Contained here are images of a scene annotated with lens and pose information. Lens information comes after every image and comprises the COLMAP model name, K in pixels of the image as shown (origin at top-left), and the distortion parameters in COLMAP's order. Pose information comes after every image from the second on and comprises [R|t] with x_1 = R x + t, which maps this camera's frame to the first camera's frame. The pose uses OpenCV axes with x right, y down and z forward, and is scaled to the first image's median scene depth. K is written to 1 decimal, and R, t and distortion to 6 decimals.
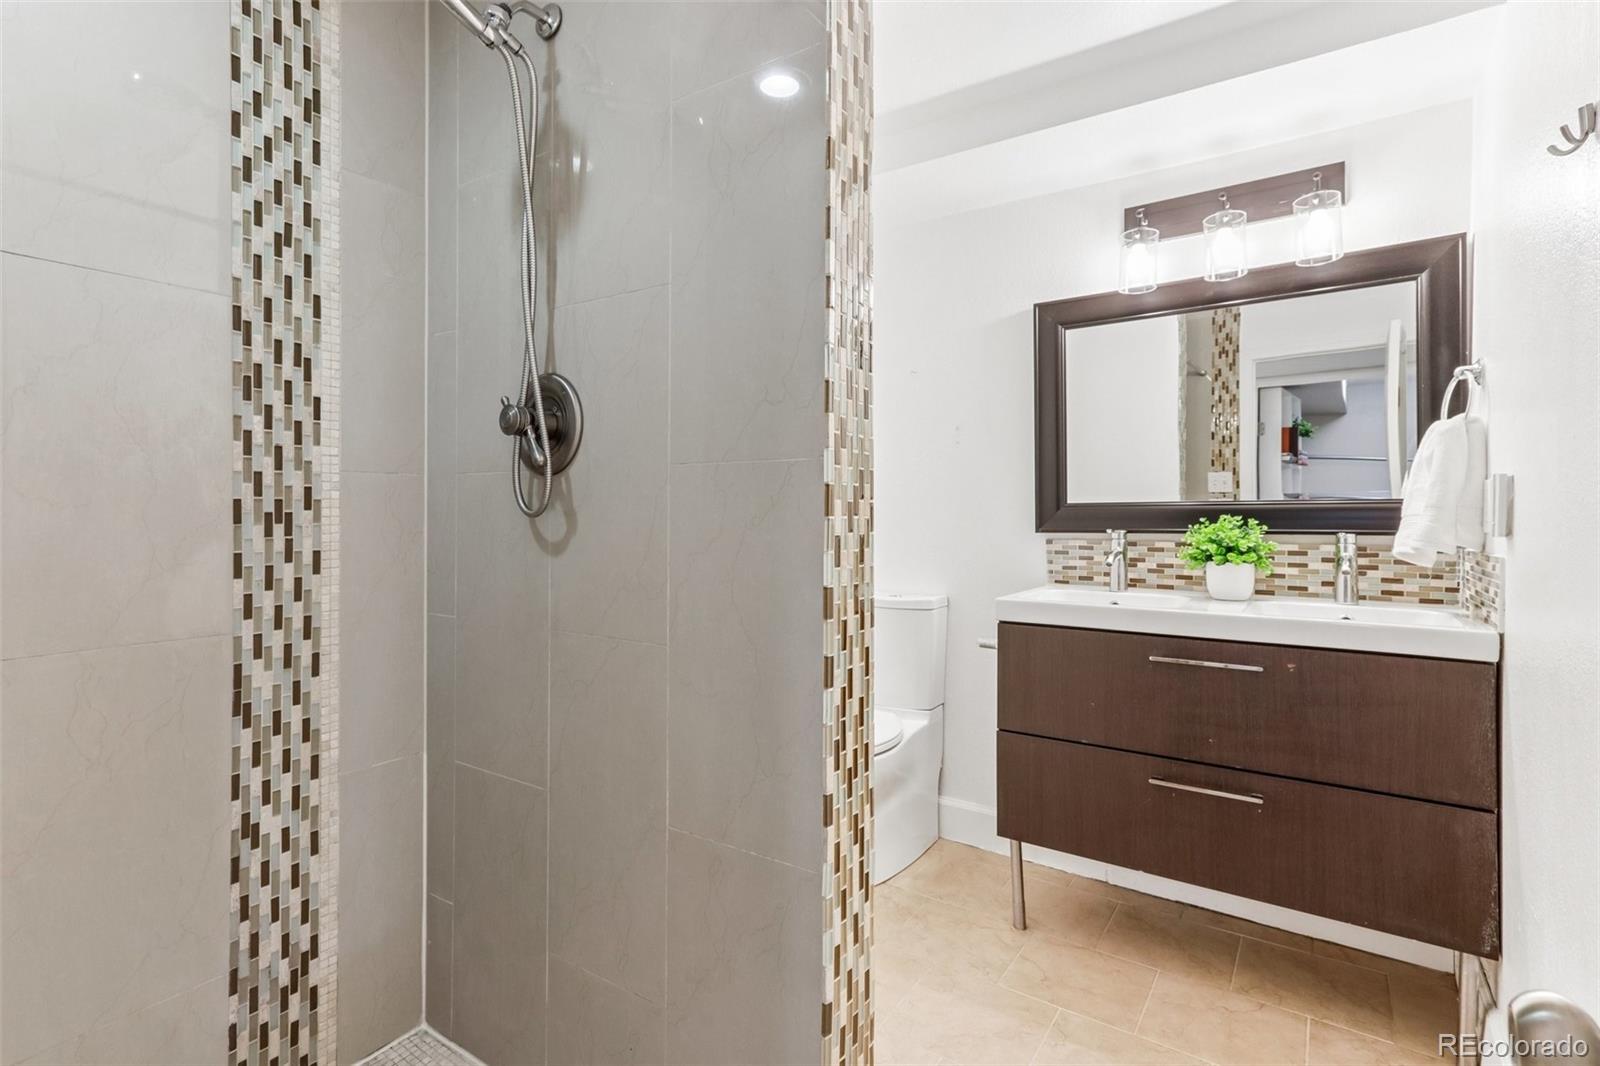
lens RADIAL K [[750.2, 0, 798.4], [0, 750.2, 518.4], [0, 0, 1]] dist [0.003531, 0.001523]
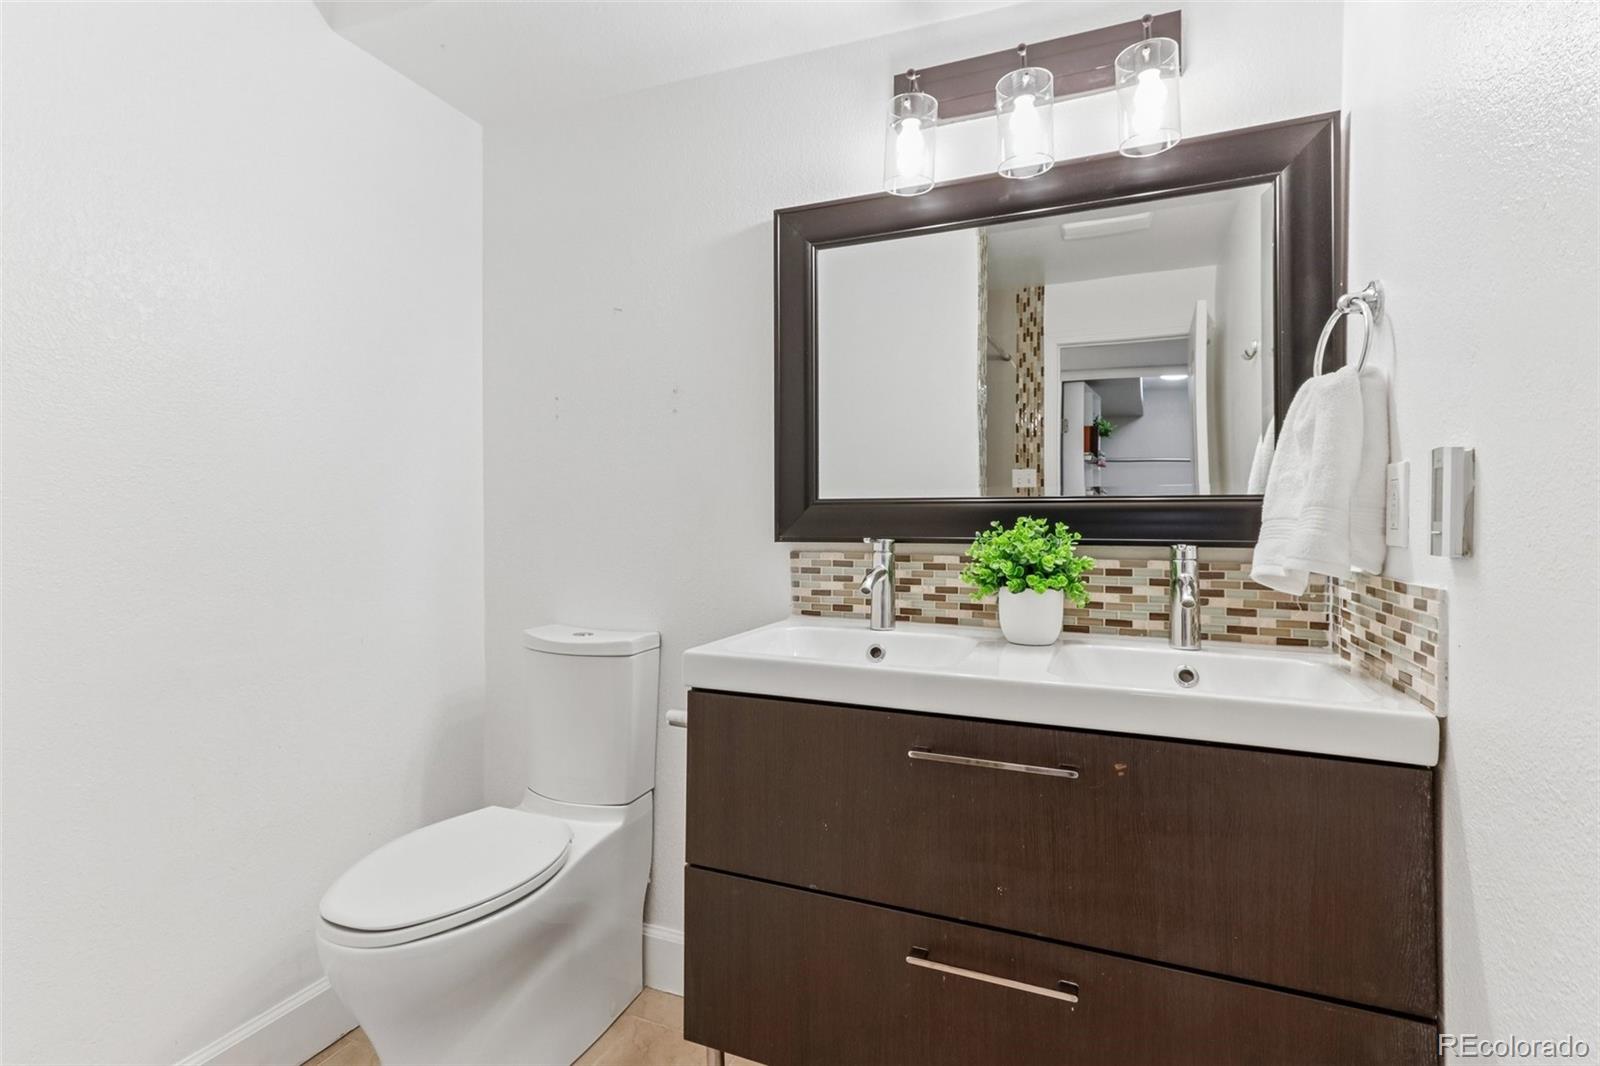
lens RADIAL K [[750.2, 0, 798.4], [0, 750.2, 518.4], [0, 0, 1]] dist [0.003531, 0.001523]
pose [[0.977017, 0.002687, 0.213146, 0.222986], [-0.002482, 0.999996, -0.001232, -0.001979], [-0.213148, 0.000674, 0.977020, 0.379191]]
